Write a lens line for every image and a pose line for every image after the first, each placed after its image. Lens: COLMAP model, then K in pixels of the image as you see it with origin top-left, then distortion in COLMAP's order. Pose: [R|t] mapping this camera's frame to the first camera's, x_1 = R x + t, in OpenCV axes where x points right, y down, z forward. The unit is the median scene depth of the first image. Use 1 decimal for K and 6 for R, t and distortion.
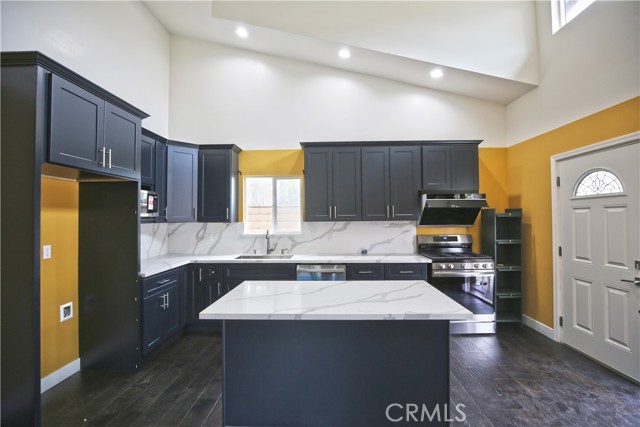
lens RADIAL K [[293.1, 0, 320.6], [0, 293.1, 215.8], [0, 0, 1]] dist [-0.001622, 0.000065]
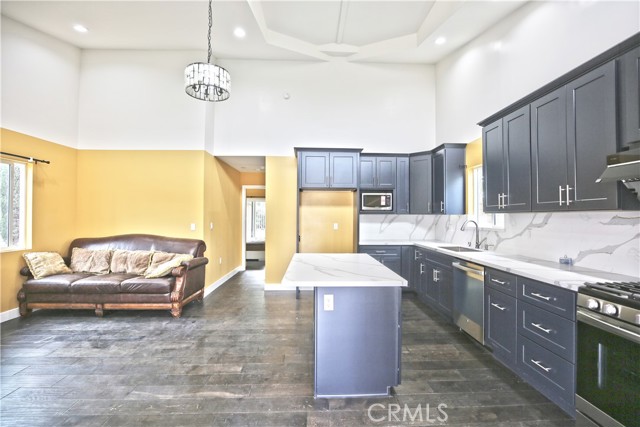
lens RADIAL K [[293.1, 0, 321.4], [0, 293.1, 211.3], [0, 0, 1]] dist [-0.001622, 0.000065]
pose [[0.053367, -0.012306, -0.998499, 0.729599], [0.000169, 0.999924, -0.012314, 0.024211], [0.998575, 0.000489, 0.053365, 0.452470]]
